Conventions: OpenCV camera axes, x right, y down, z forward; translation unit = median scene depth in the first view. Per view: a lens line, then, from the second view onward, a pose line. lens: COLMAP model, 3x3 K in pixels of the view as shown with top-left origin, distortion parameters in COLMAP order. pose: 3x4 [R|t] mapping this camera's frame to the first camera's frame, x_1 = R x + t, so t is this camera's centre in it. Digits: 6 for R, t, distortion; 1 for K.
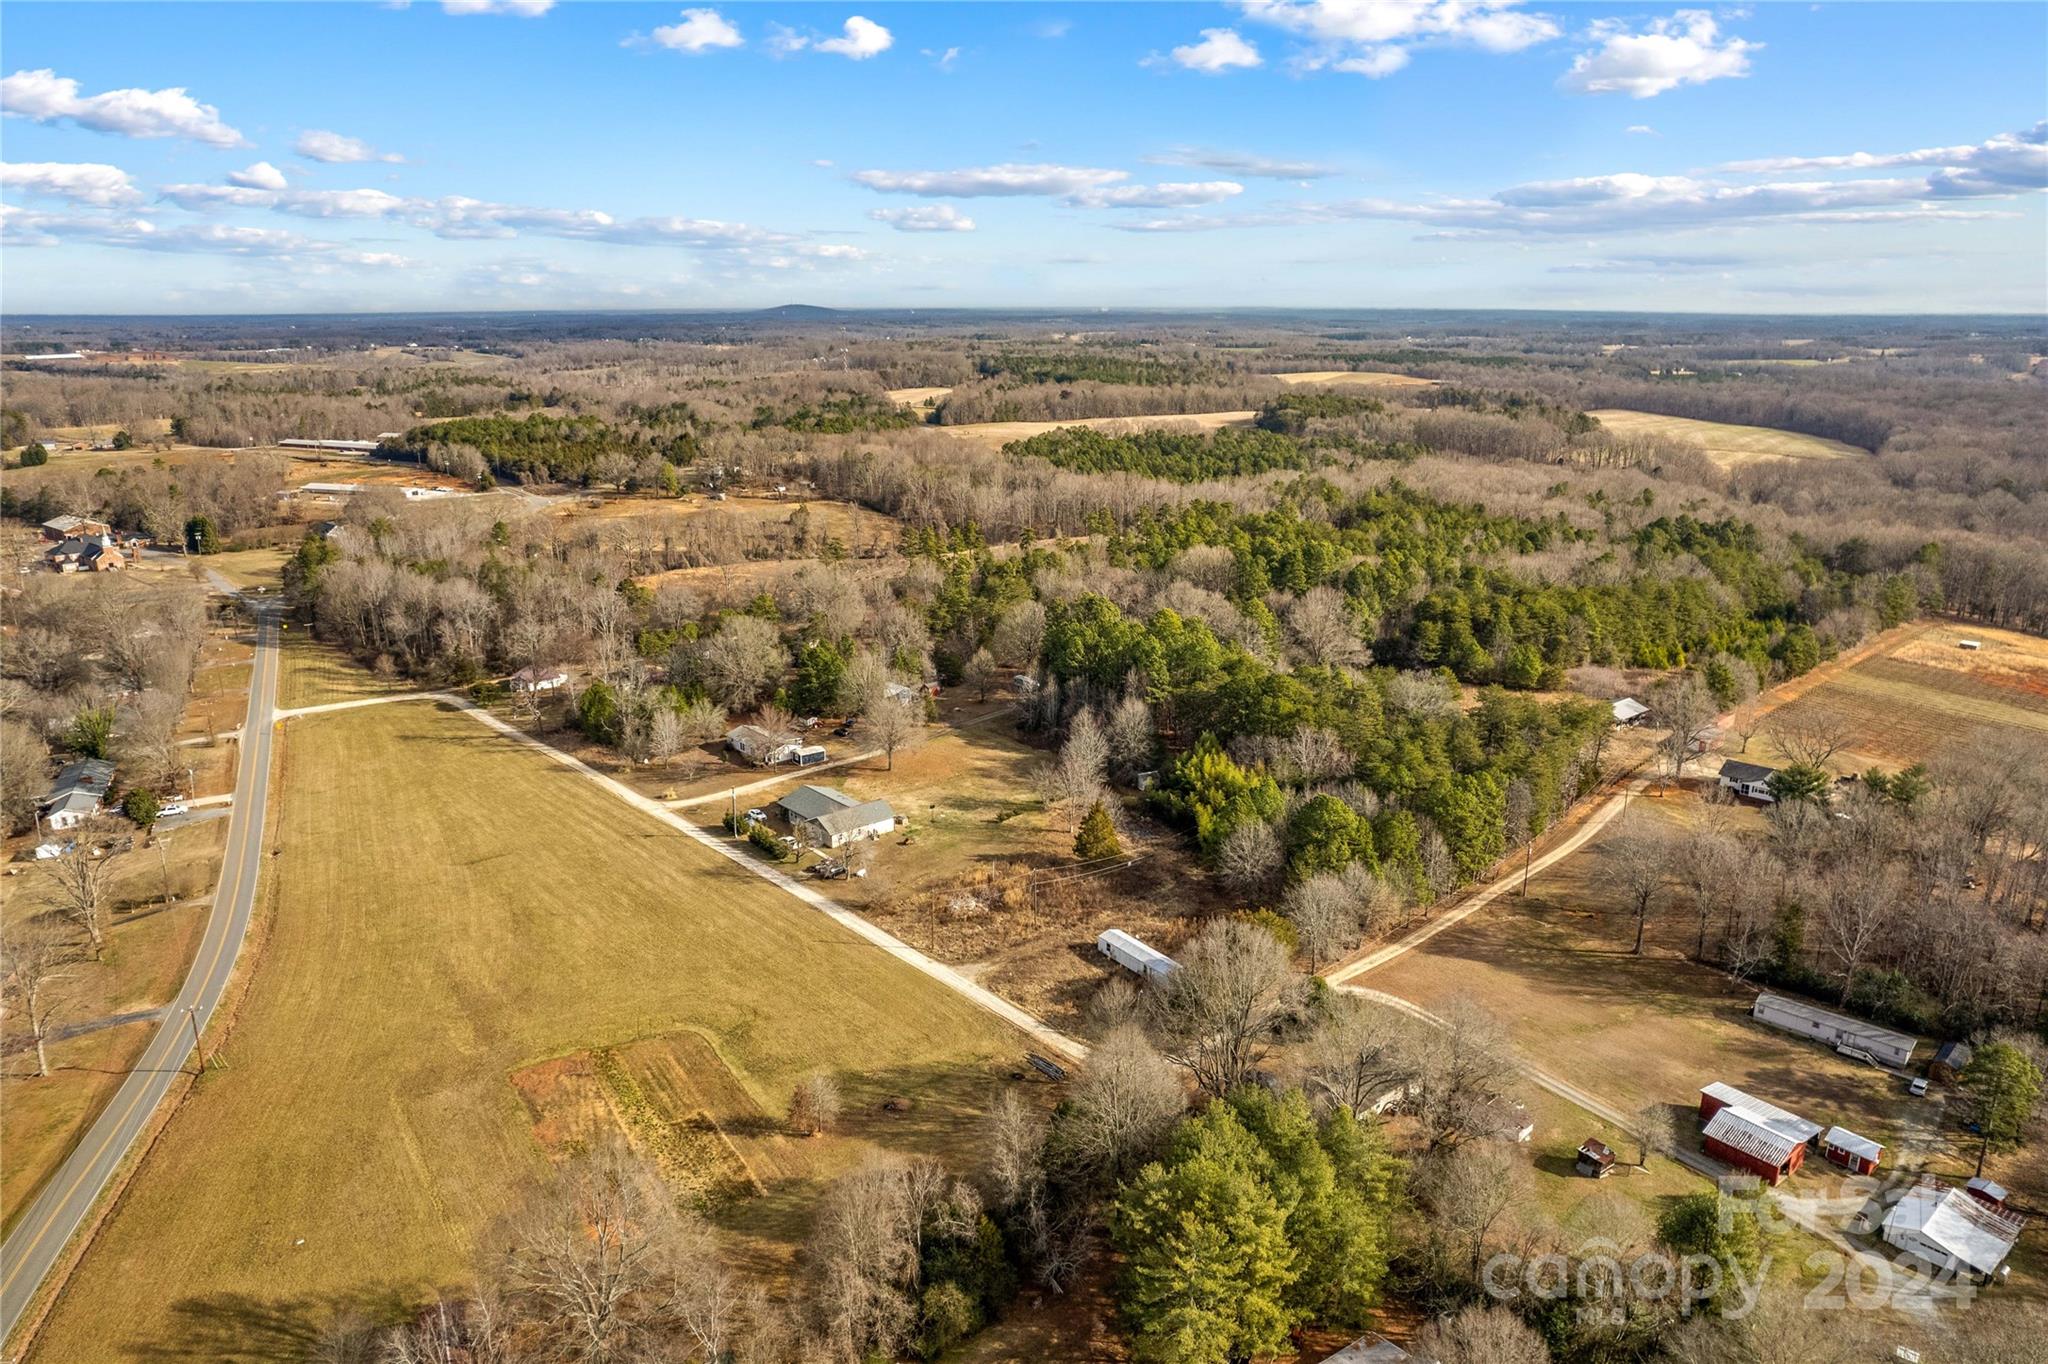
lens RADIAL K [[1360.8, 0, 1036.3], [0, 1360.8, 655.4], [0, 0, 1]] dist [-0.072871, 0.064805]
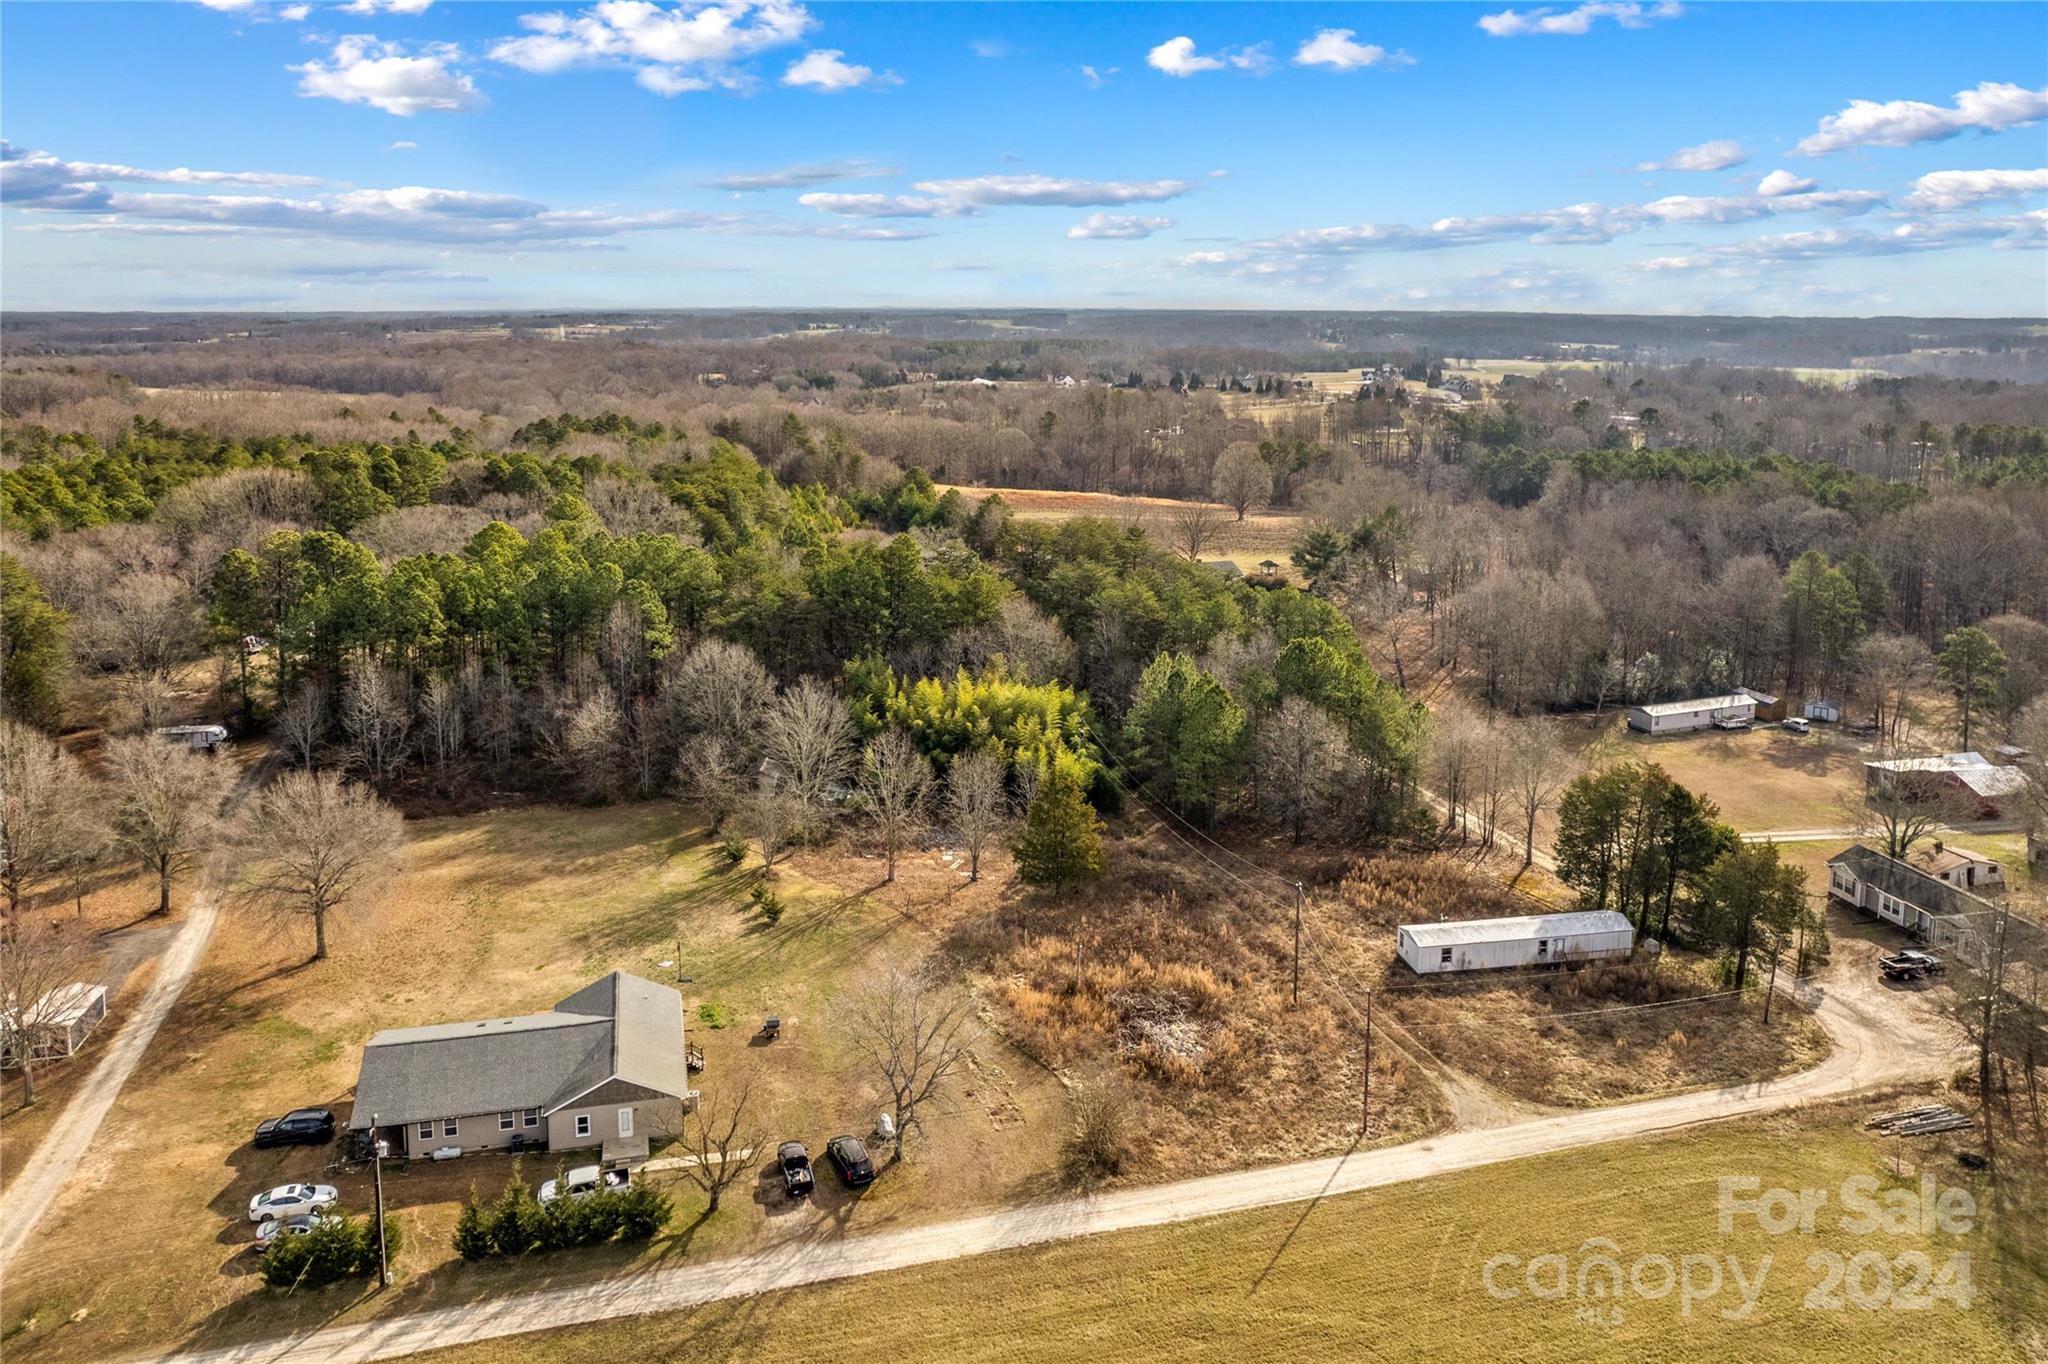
lens RADIAL K [[1382.9, 0, 1011.8], [0, 1382.9, 535.5], [0, 0, 1]] dist [-0.041024, 0.007337]
pose [[0.453151, -0.146510, 0.879312, -0.376076], [0.220021, 0.974267, 0.048945, -0.011272], [-0.863855, 0.171288, 0.473725, 0.665769]]
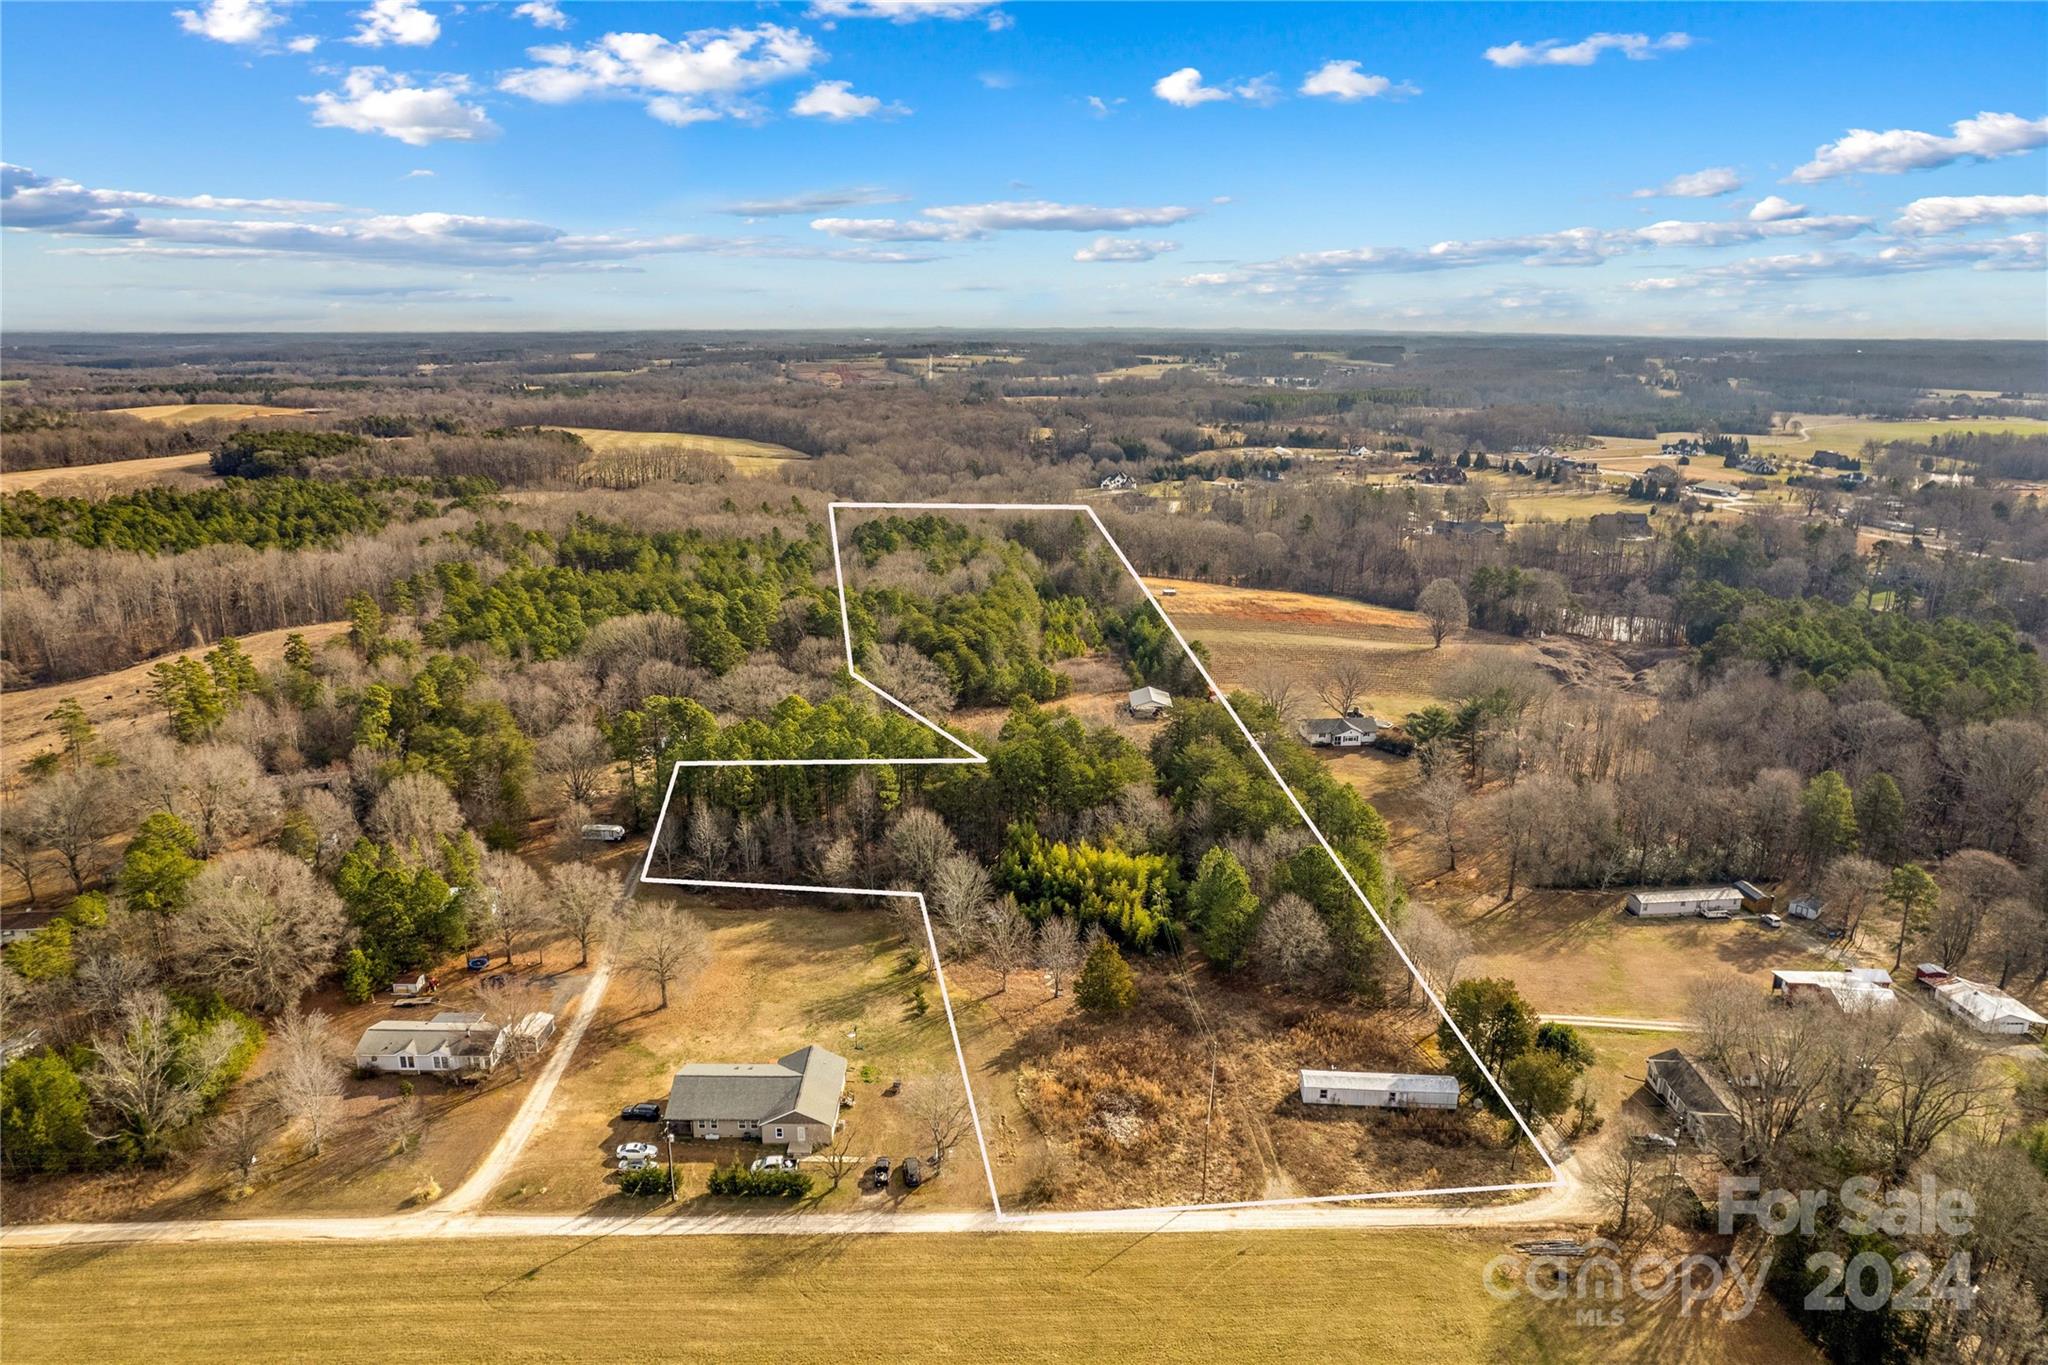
lens RADIAL K [[1296.8, 0, 1024.0], [0, 1296.8, 682.5], [0, 0, 1]] dist [-0.085808, 0.075283]
pose [[0.657323, -0.202681, 0.725842, -0.461670], [0.188056, 0.976800, 0.102454, -0.117423], [-0.729768, 0.069154, 0.680189, 0.445084]]
